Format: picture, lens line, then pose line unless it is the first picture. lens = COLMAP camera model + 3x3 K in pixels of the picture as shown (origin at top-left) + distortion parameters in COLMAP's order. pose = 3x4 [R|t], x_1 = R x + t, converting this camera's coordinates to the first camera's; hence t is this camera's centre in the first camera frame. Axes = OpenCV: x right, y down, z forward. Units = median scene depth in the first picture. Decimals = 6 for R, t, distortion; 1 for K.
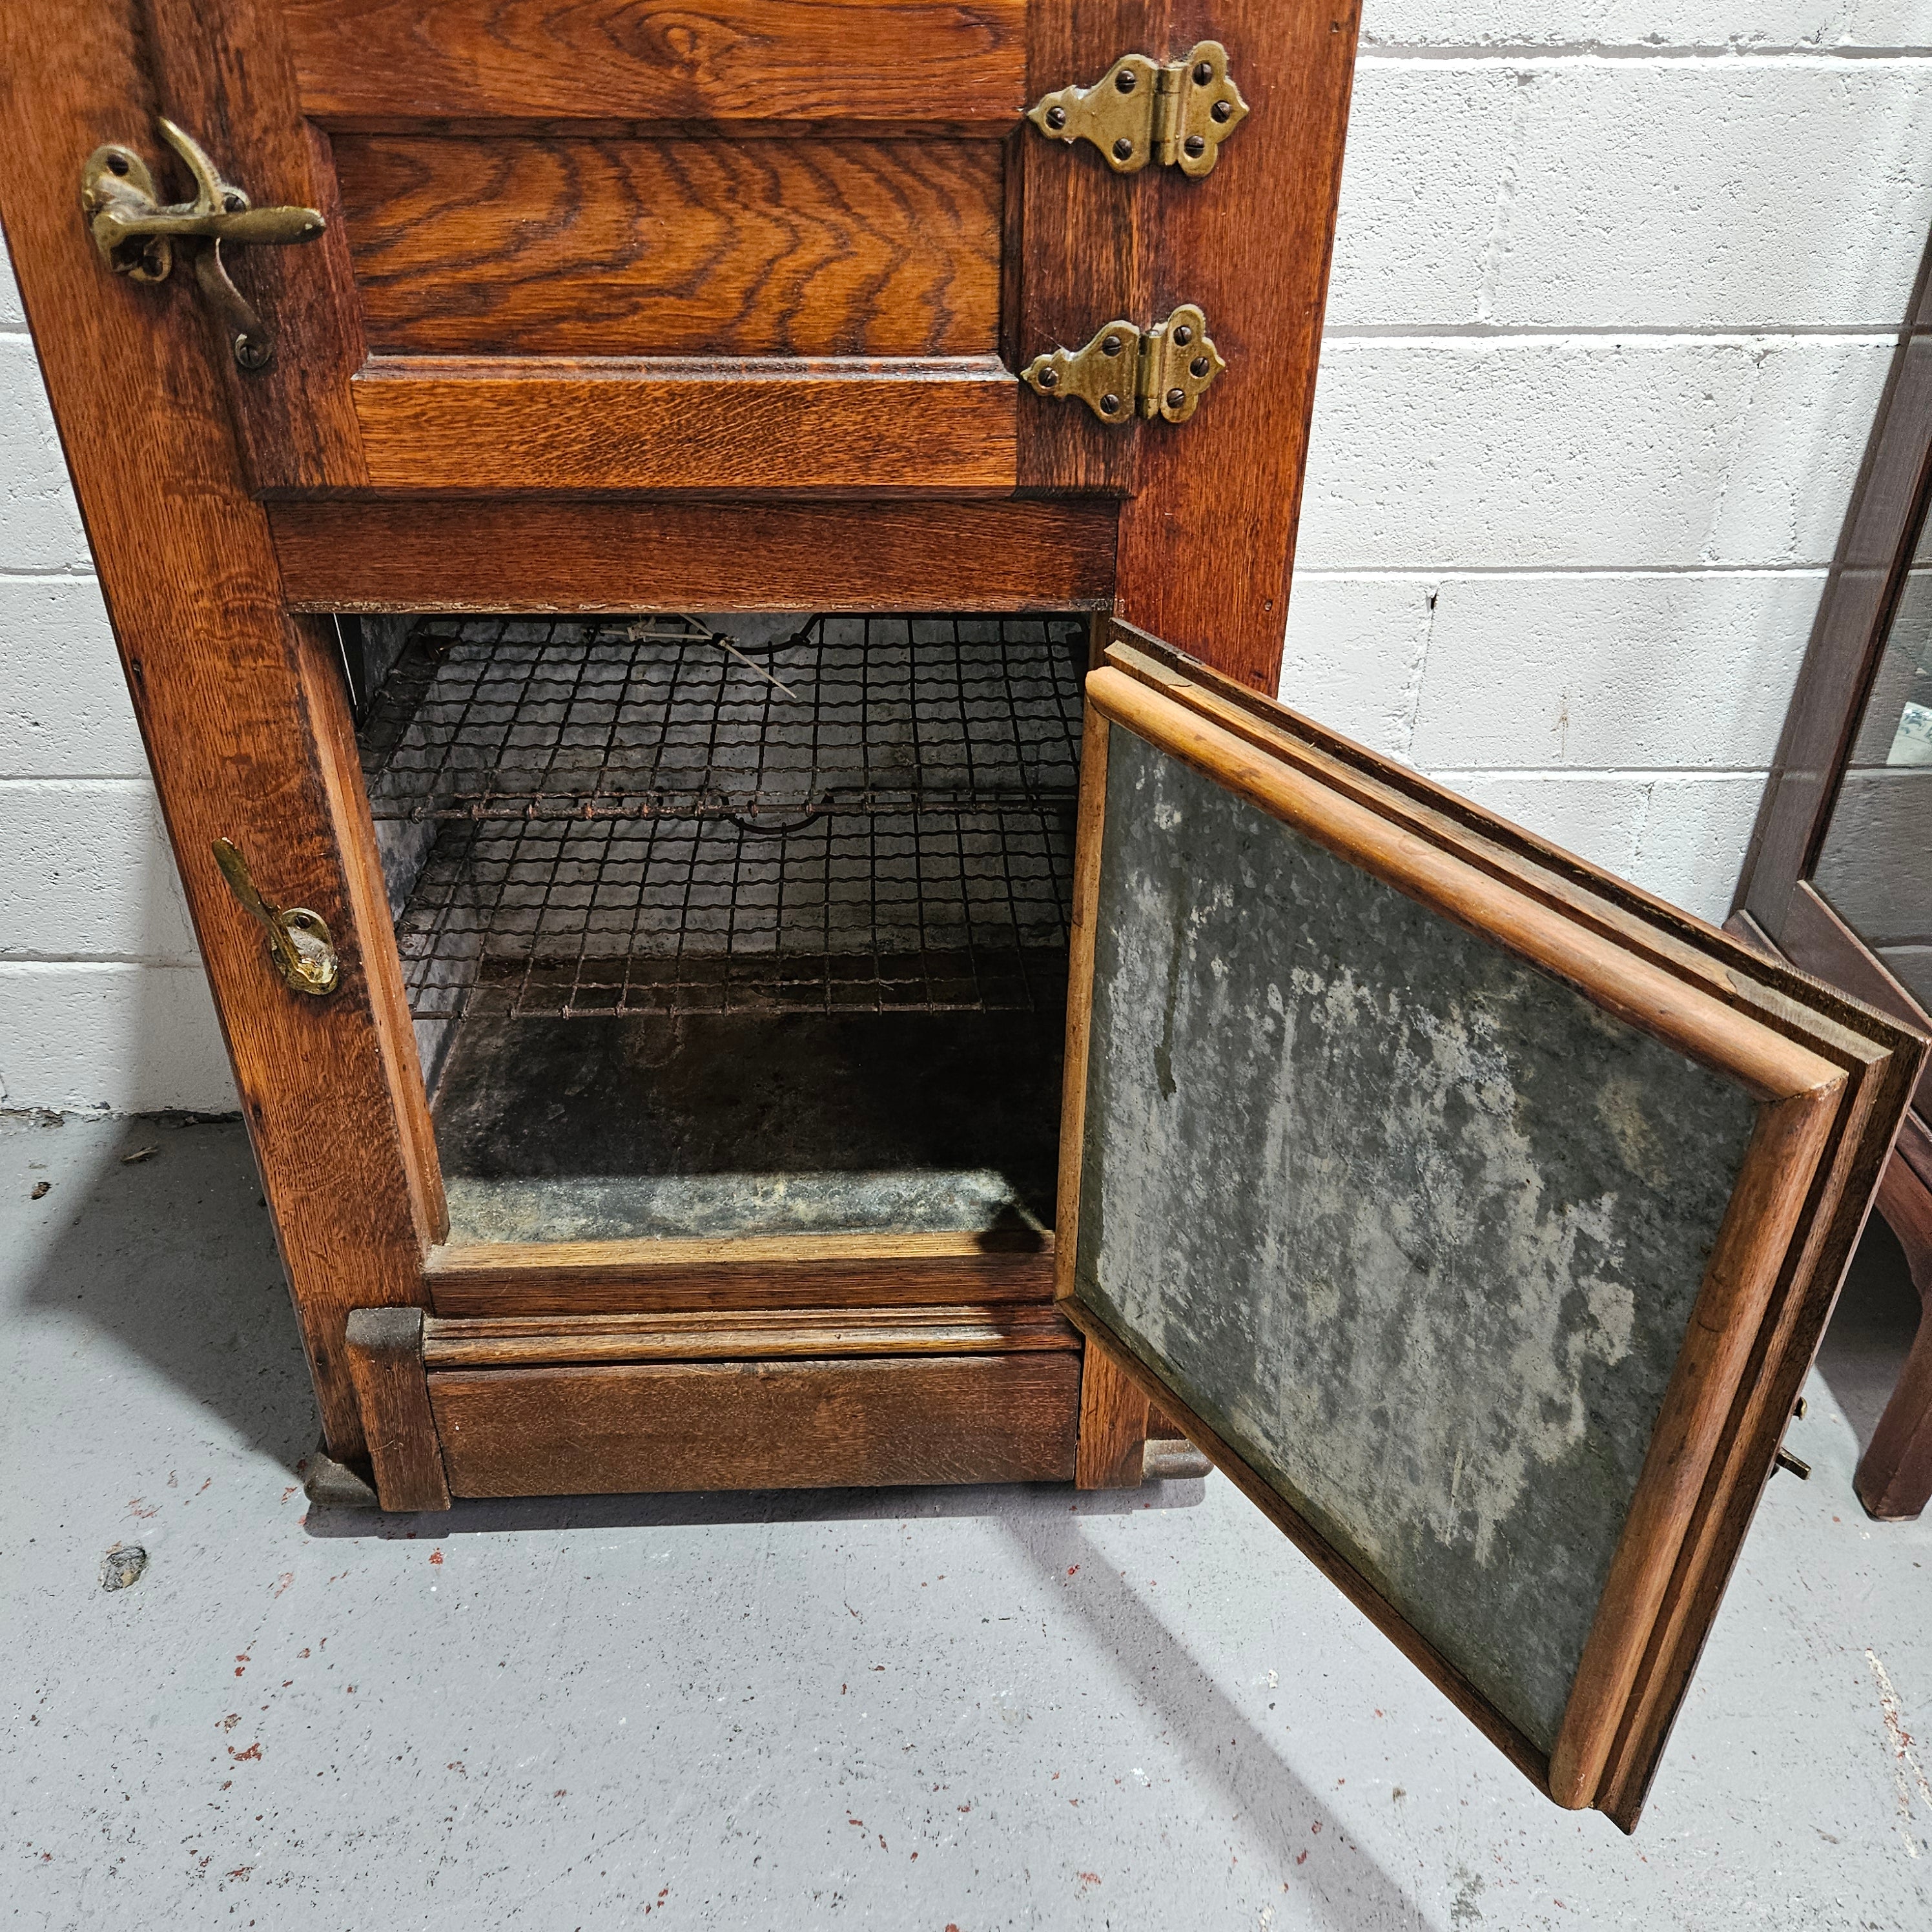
lens RADIAL K [[1730.5, 0, 948.6], [0, 1730.5, 952.5], [0, 0, 1]] dist [0.075281, -0.075344]
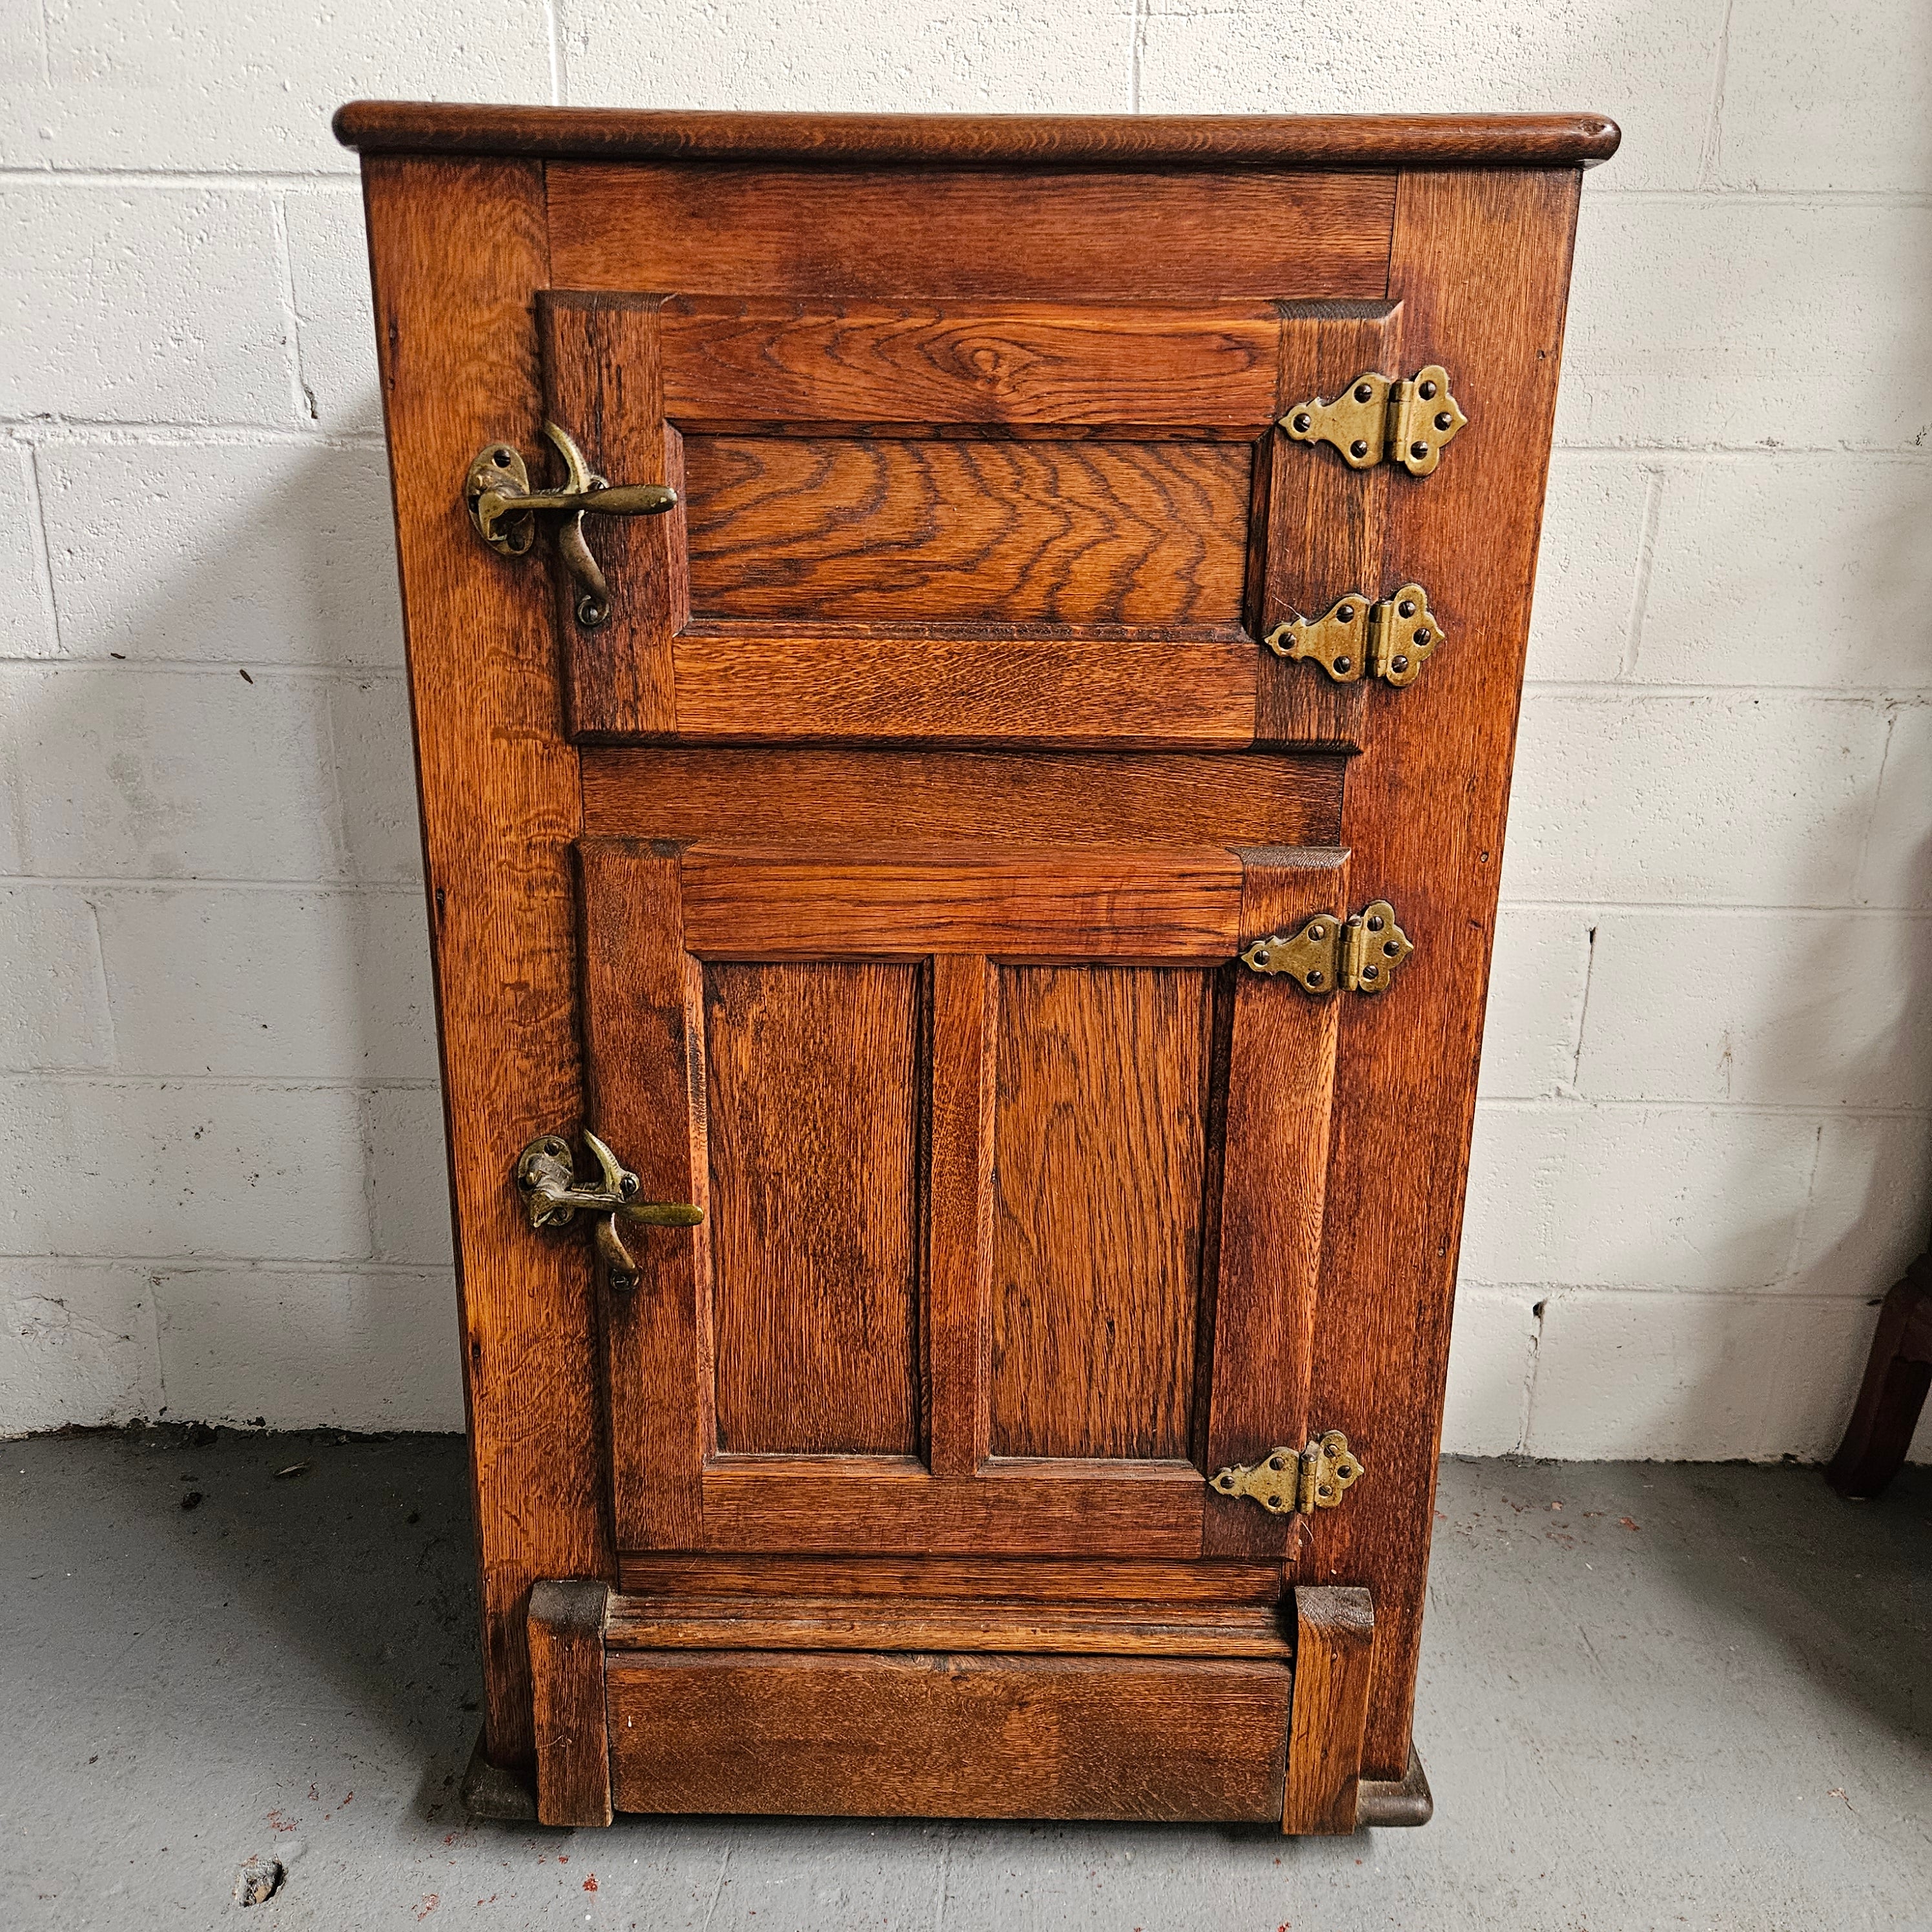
lens RADIAL K [[1730.5, 0, 950.8], [0, 1730.5, 954.9], [0, 0, 1]] dist [0.075281, -0.075344]
pose [[0.999085, 0.018680, -0.038486, -0.109894], [-0.028191, 0.964151, -0.263851, 0.162566], [0.032177, 0.264695, 0.963795, -0.030579]]
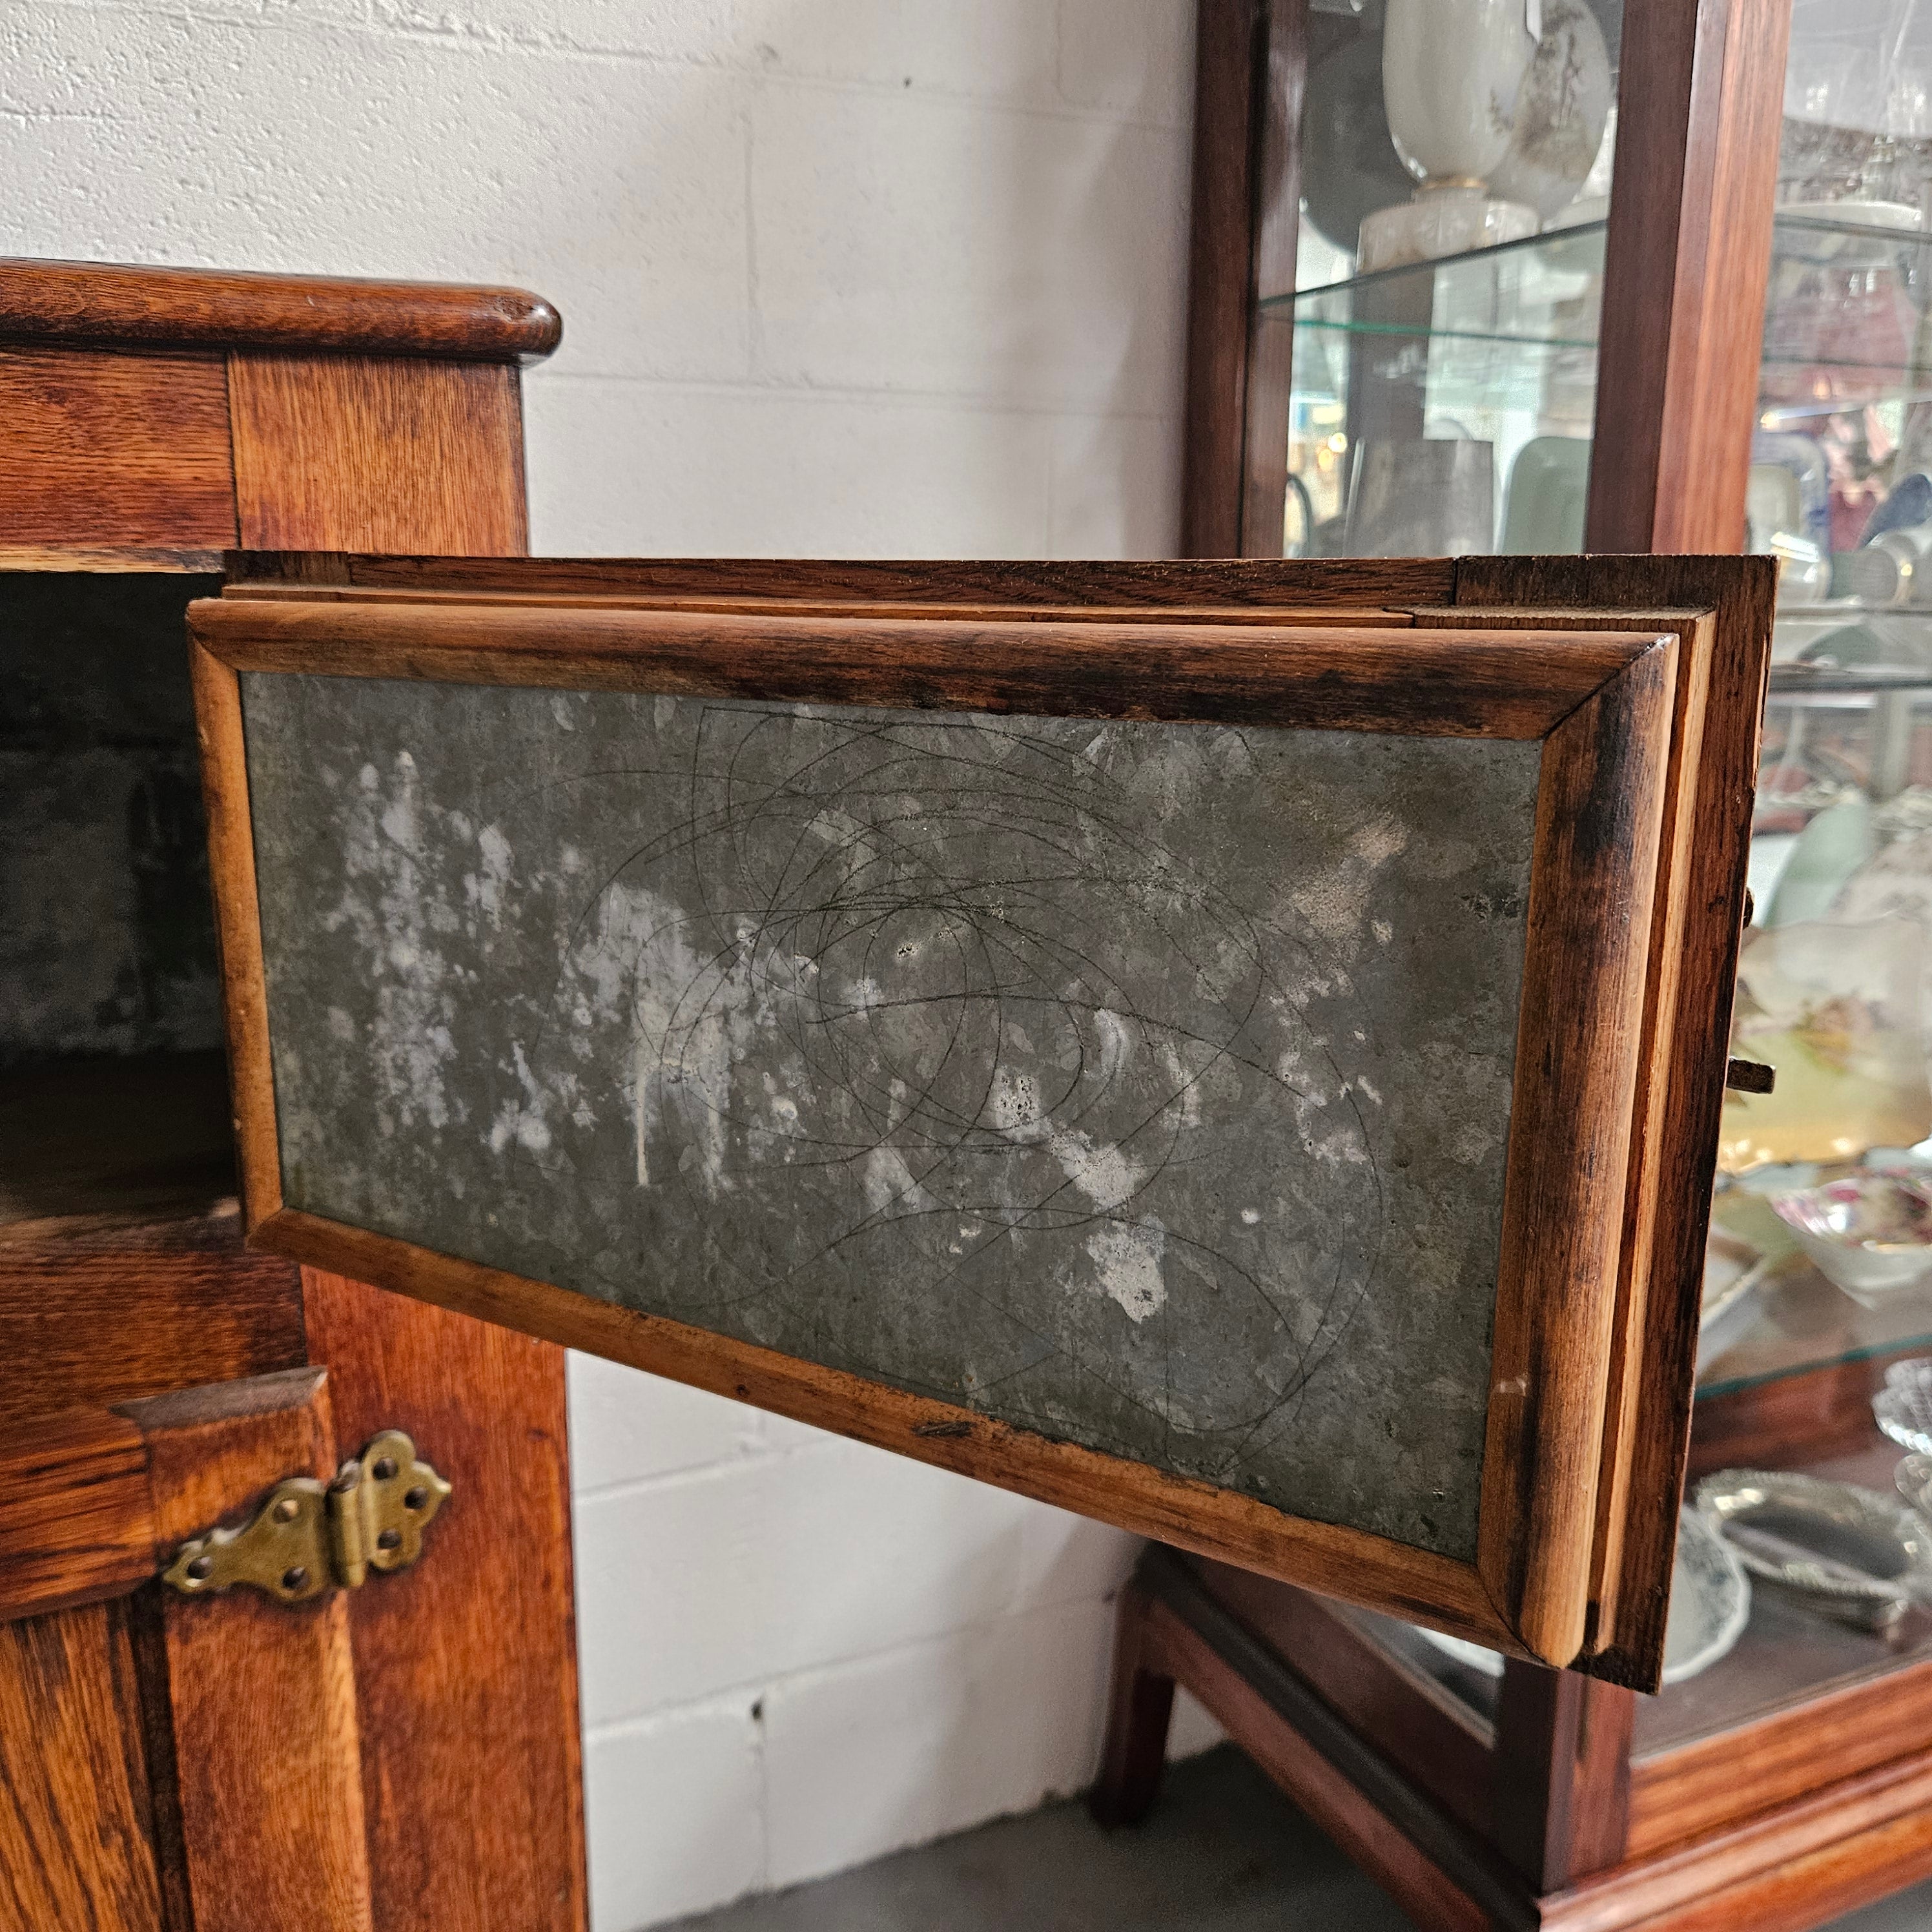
lens RADIAL K [[1739.6, 0, 937.9], [0, 1739.6, 958.2], [0, 0, 1]] dist [0.070116, -0.073090]
pose [[0.923839, -0.087524, 0.372641, 0.085864], [0.207021, 0.933092, -0.294079, -0.105474], [-0.321969, 0.348826, 0.880146, 0.267094]]
